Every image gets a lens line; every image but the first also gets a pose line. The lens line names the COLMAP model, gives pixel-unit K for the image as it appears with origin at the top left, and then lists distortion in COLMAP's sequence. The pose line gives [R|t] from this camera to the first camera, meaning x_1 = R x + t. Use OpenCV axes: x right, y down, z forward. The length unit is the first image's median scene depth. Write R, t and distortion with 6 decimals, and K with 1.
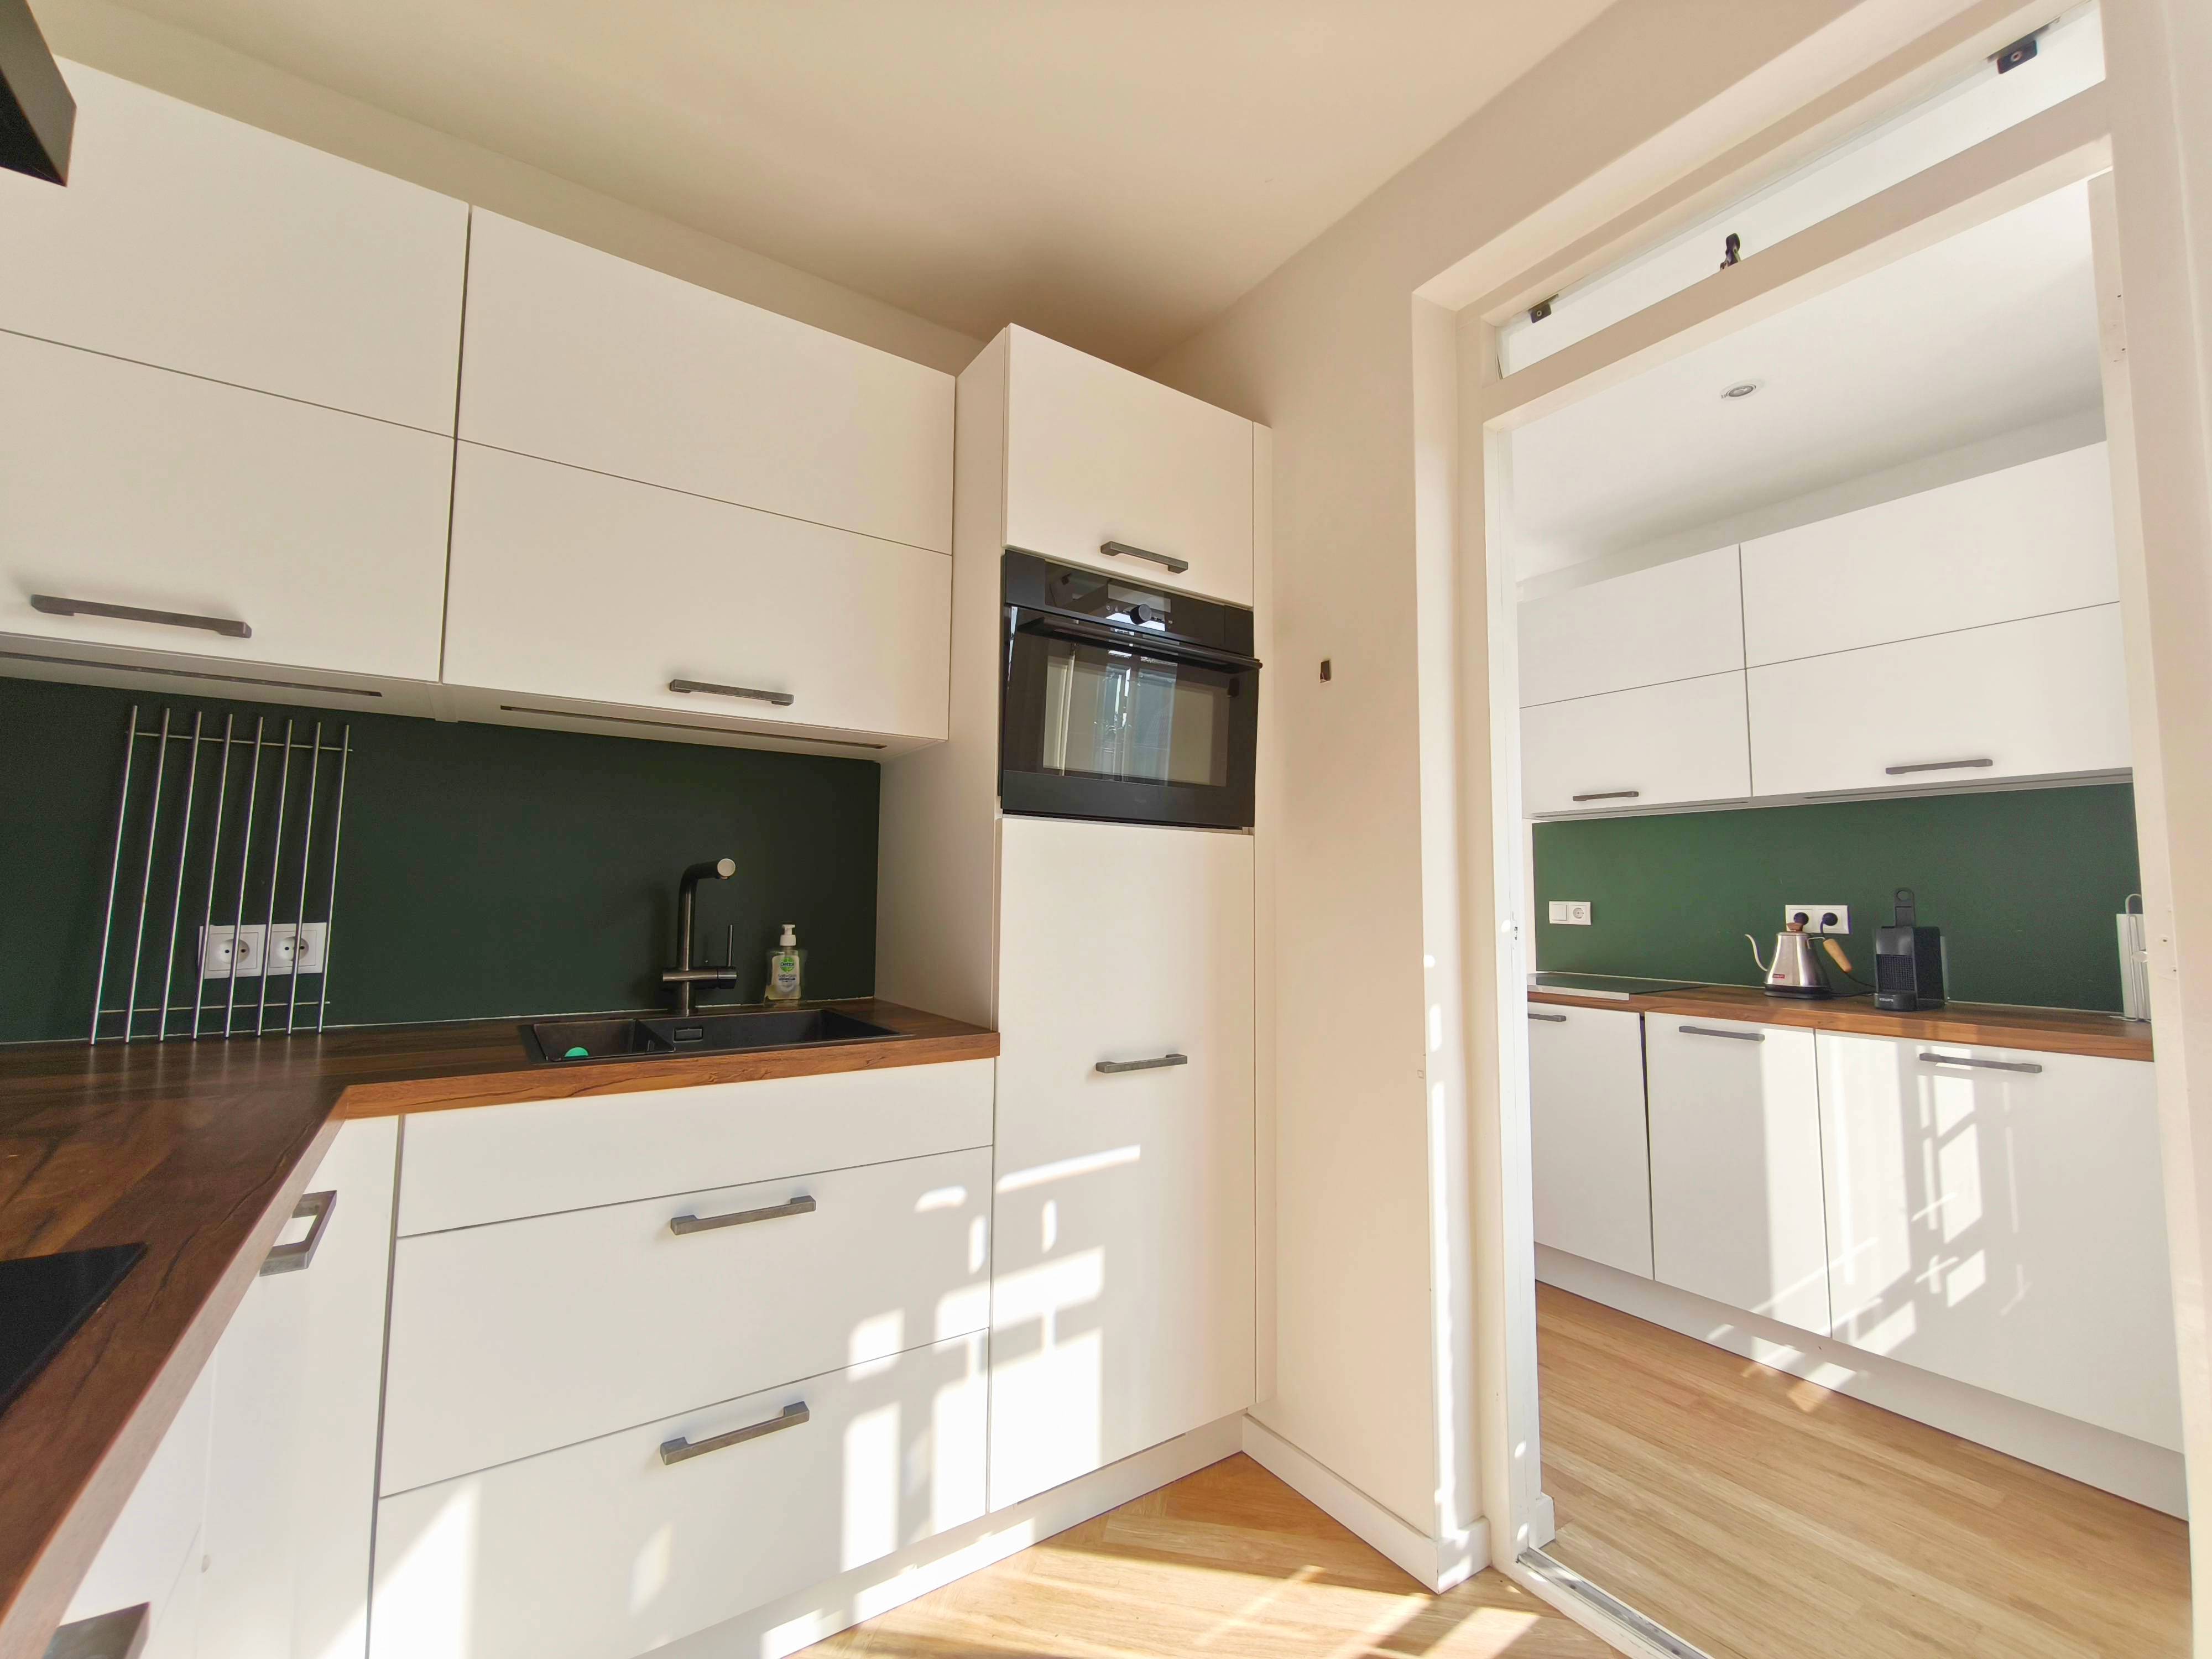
lens RADIAL K [[934.0, 0, 1091.3], [0, 934.0, 824.0], [0, 0, 1]] dist [-0.002440, -0.000472]
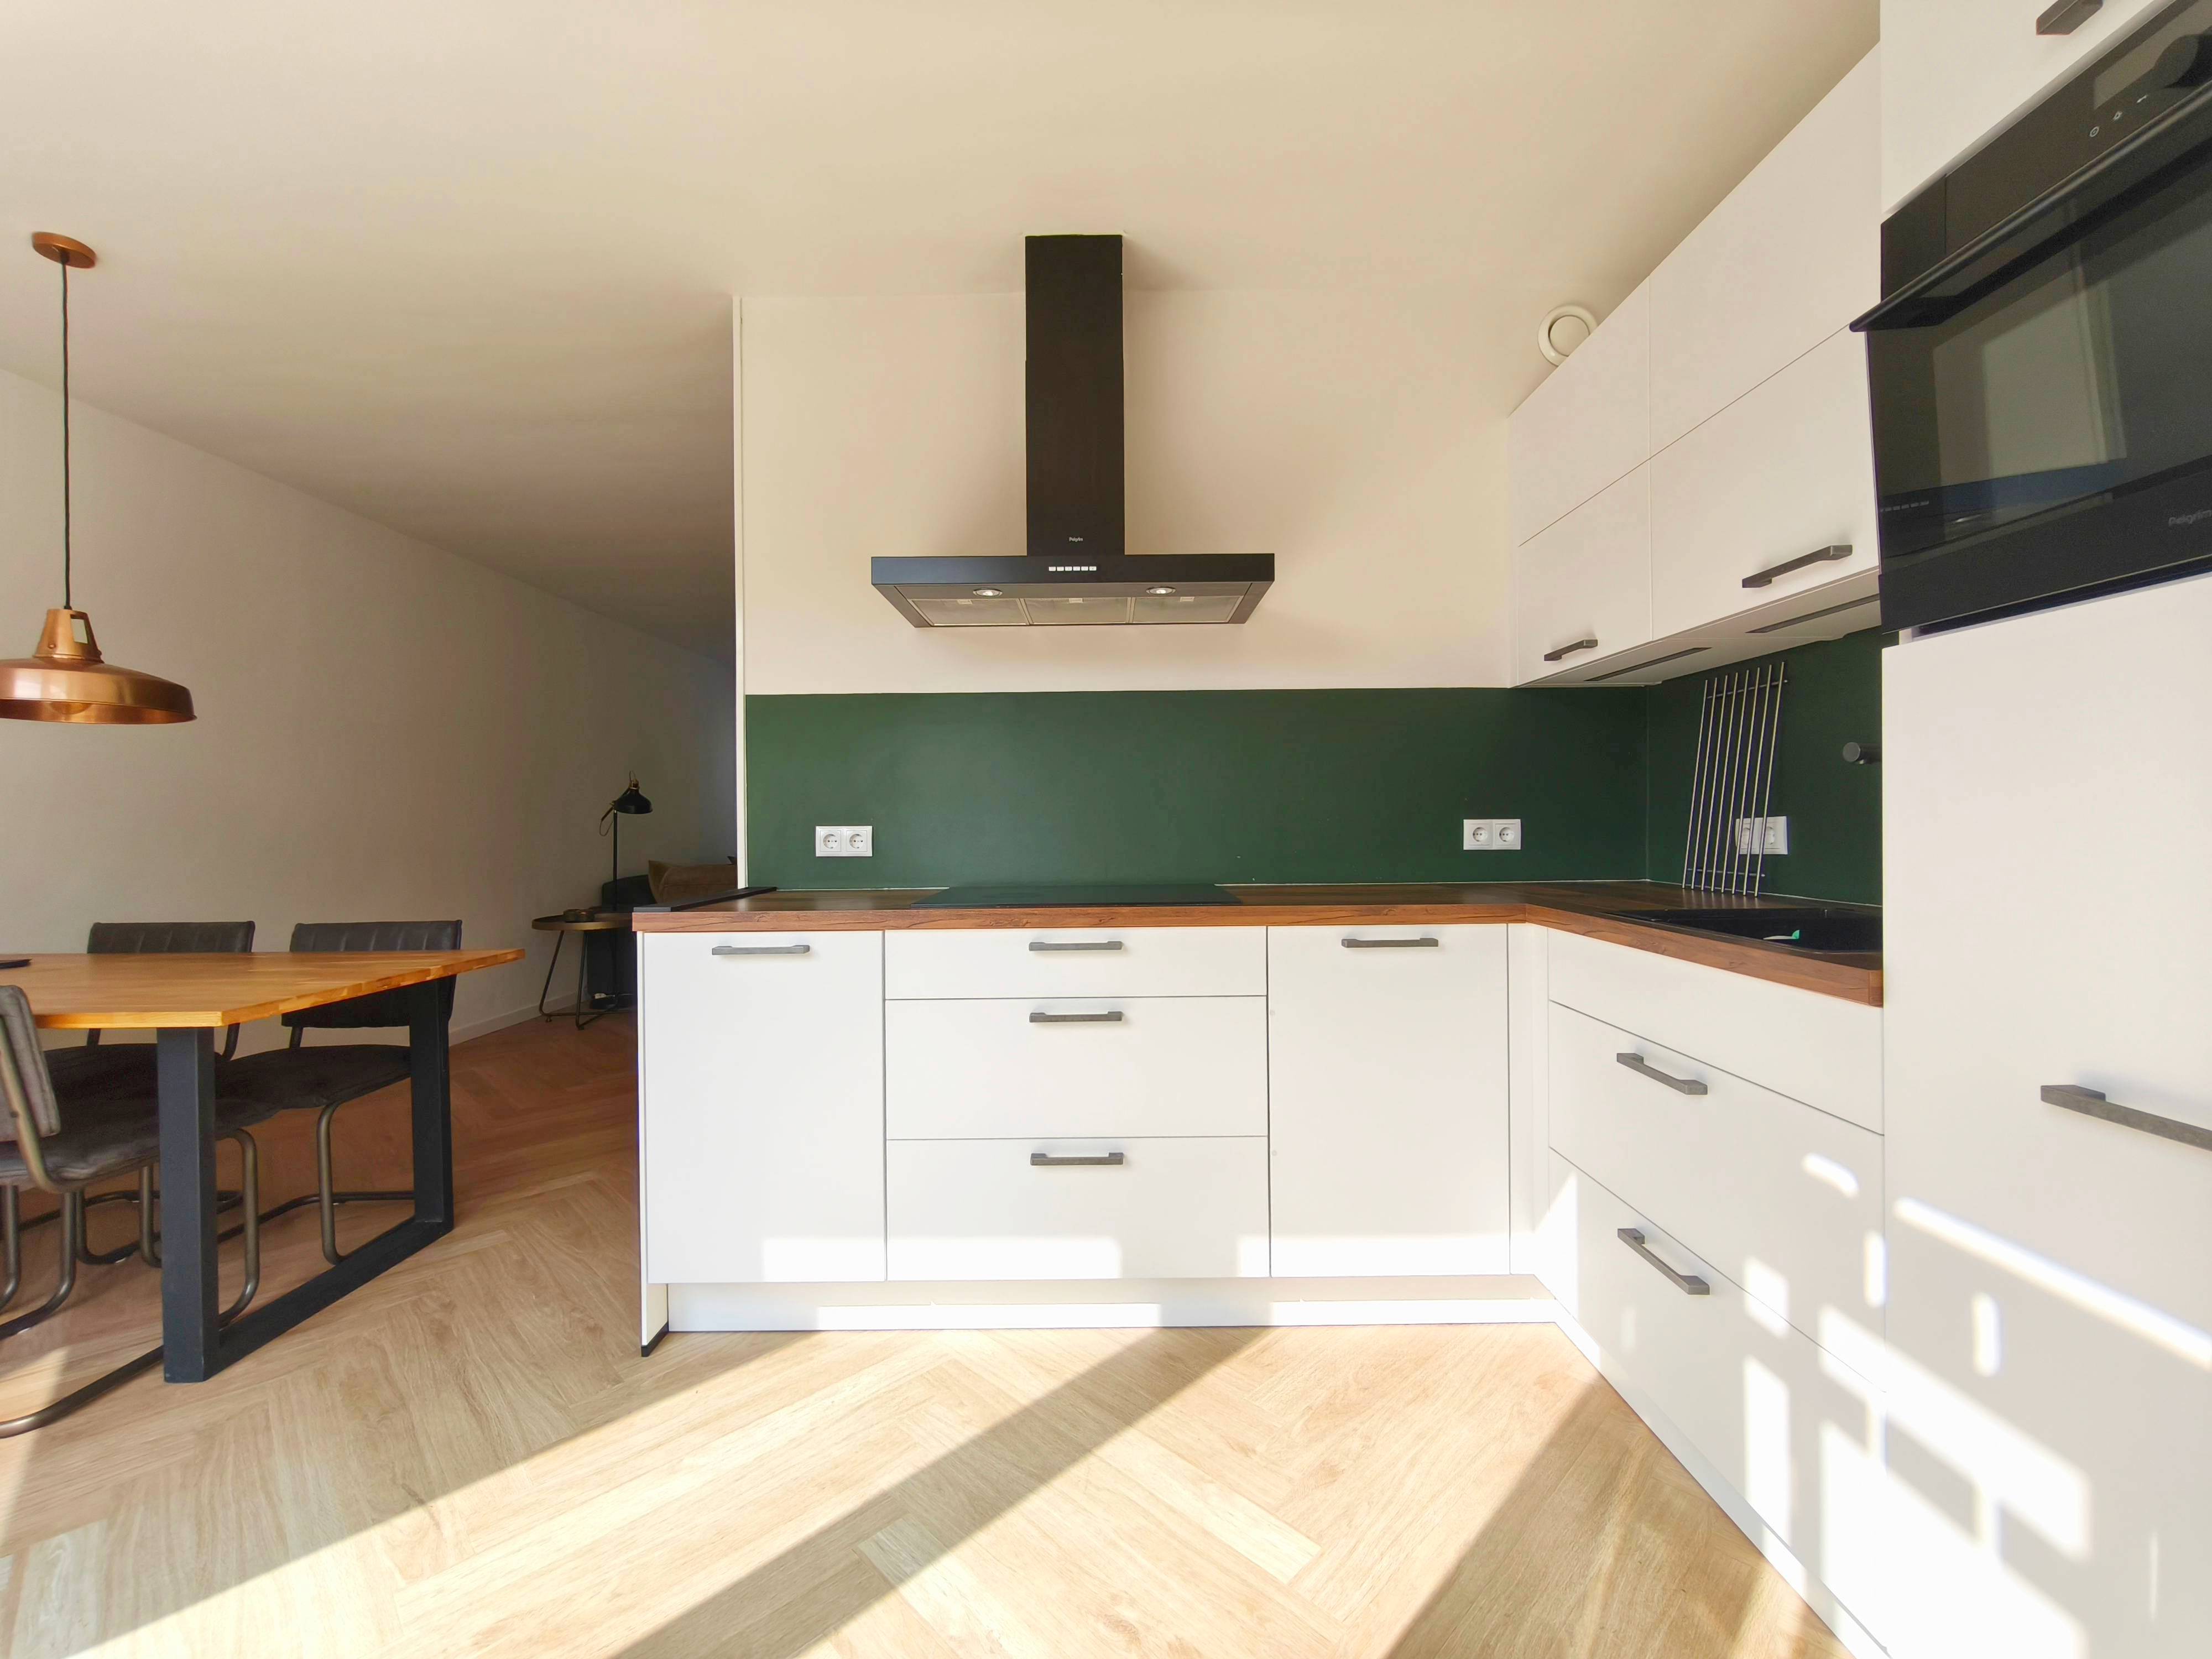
lens RADIAL K [[957.8, 0, 1176.7], [0, 957.8, 825.6], [0, 0, 1]] dist [0.003665, 0.000205]
pose [[-0.566033, -0.001465, -0.824381, 0.853866], [0.071975, 0.996092, -0.051189, 0.134744], [0.821235, -0.088309, -0.563715, 1.132861]]
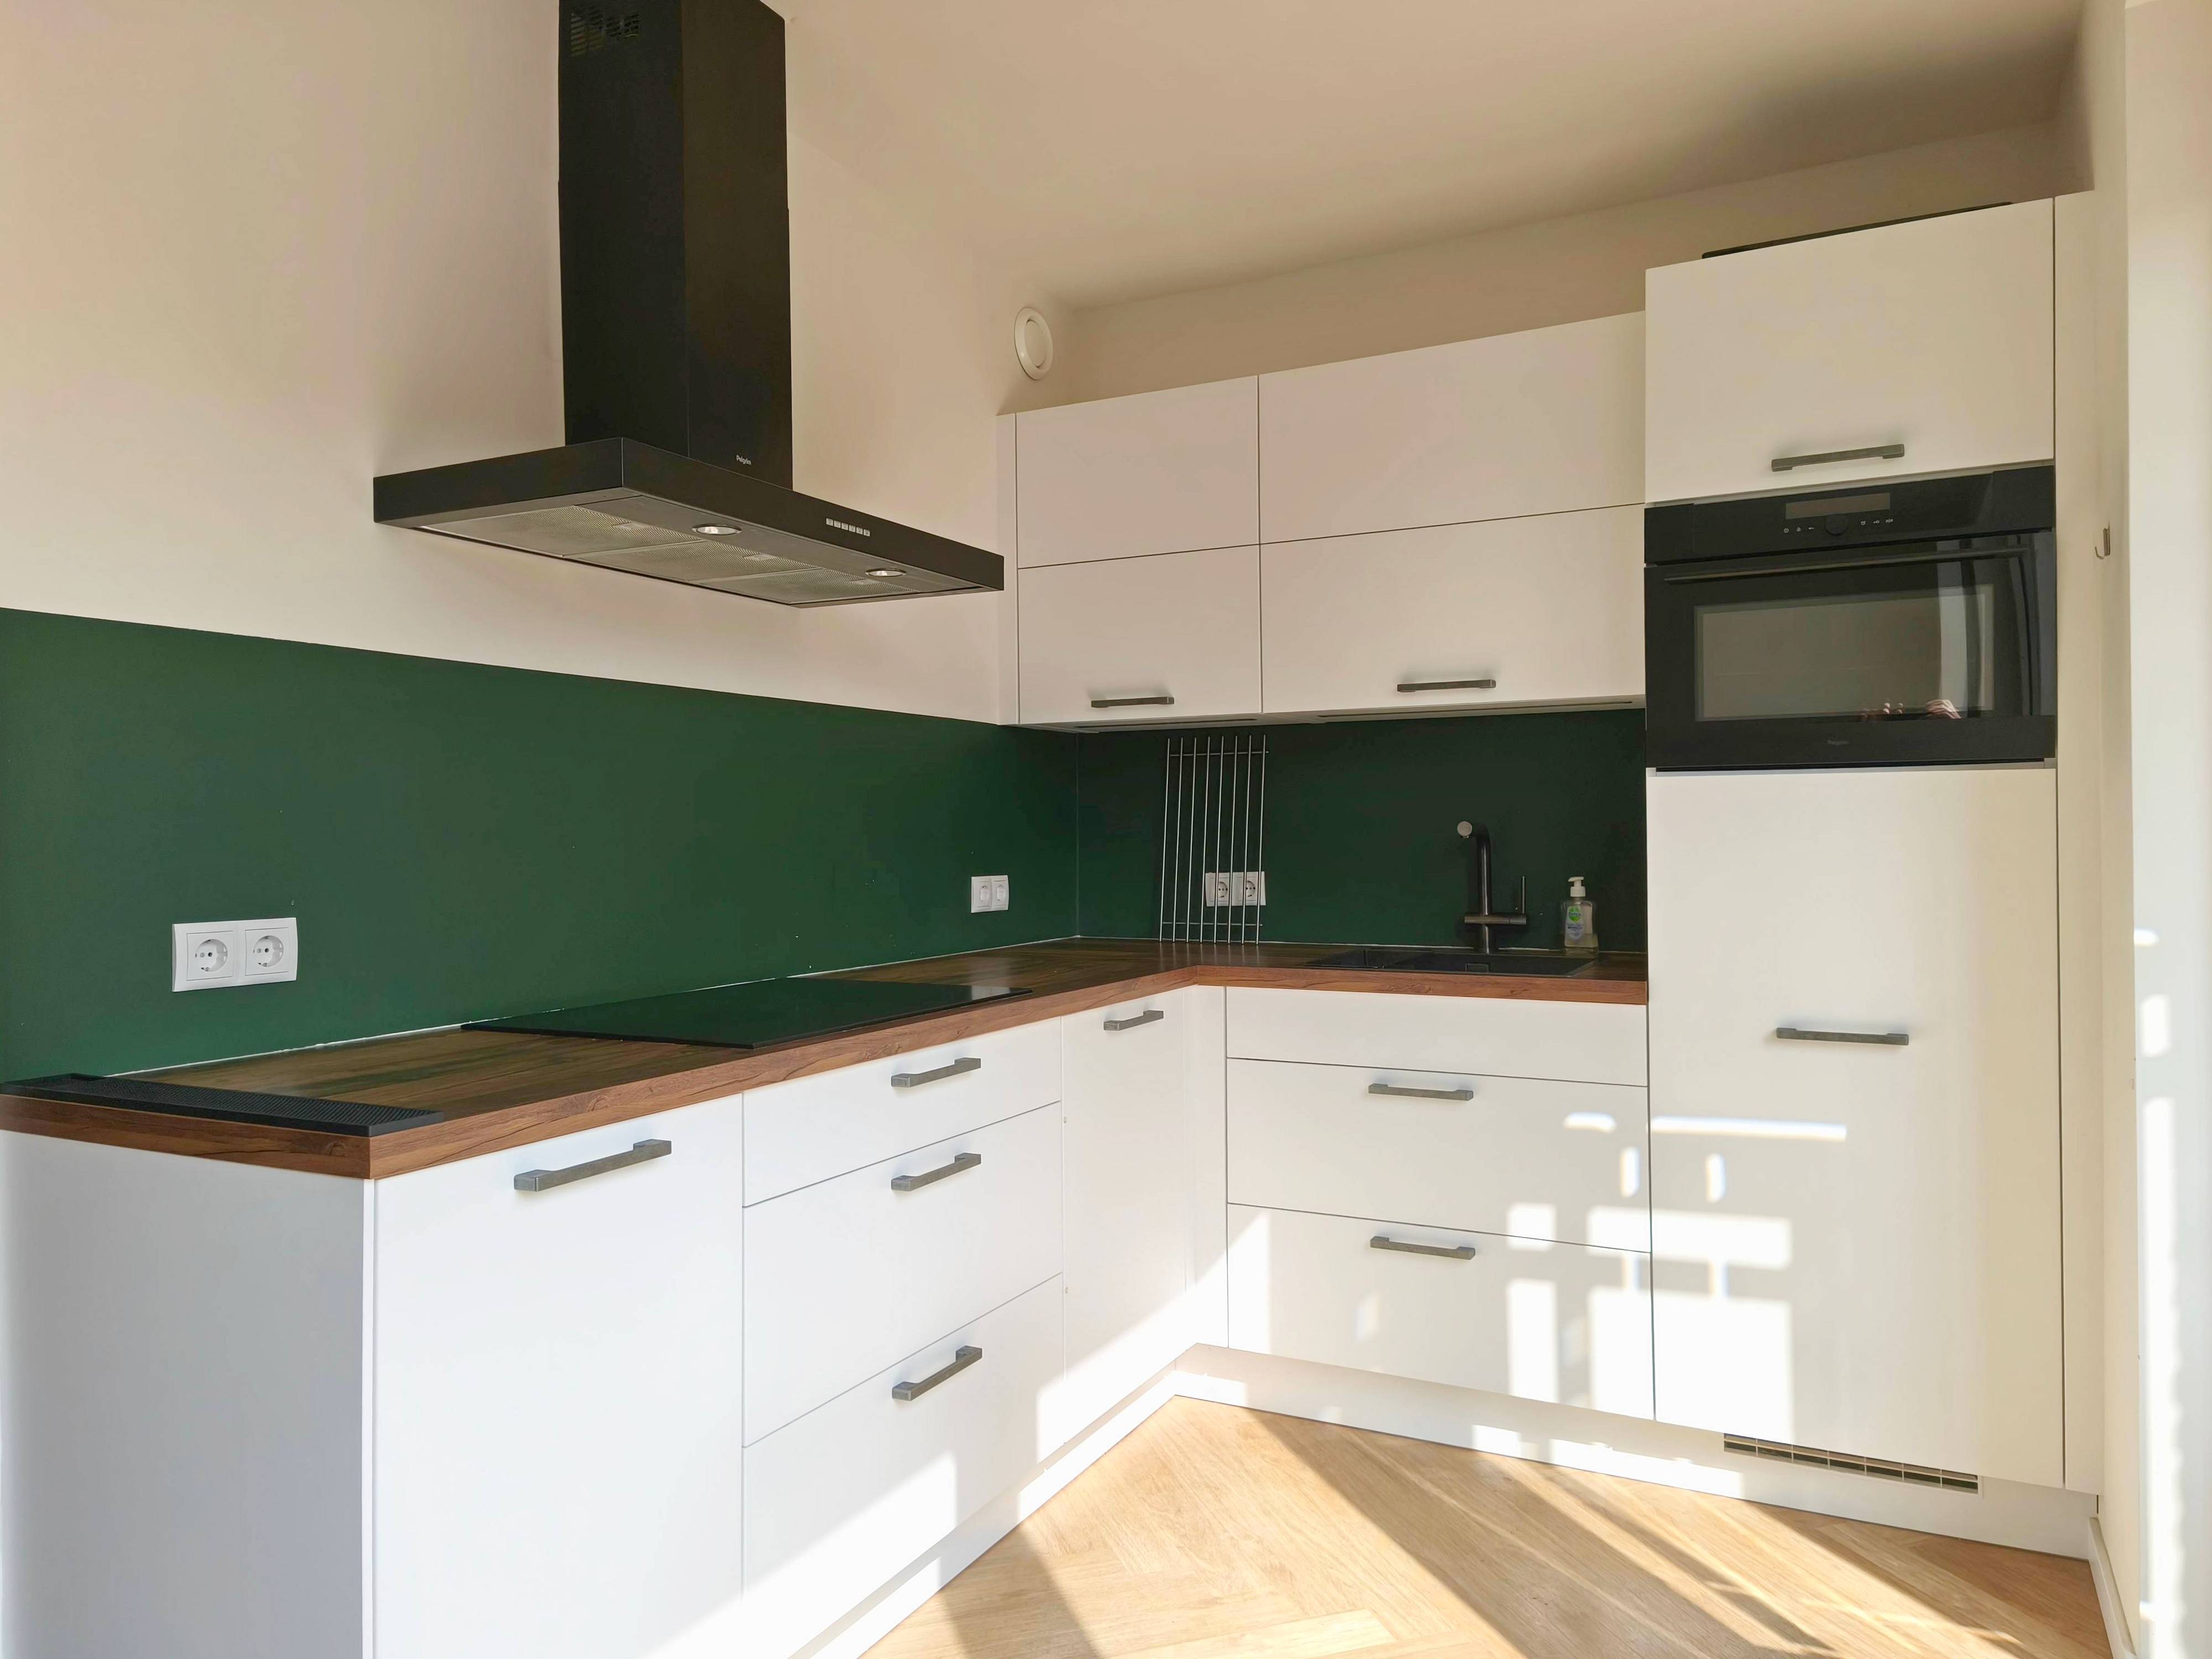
lens RADIAL K [[1518.4, 0, 1118.4], [0, 1518.4, 827.3], [0, 0, 1]] dist [0.073512, -0.054445]
pose [[0.491355, -0.014726, -0.870835, 1.267447], [0.083891, 0.996008, 0.030491, -0.059991], [0.866910, -0.088037, 0.490629, -0.394636]]
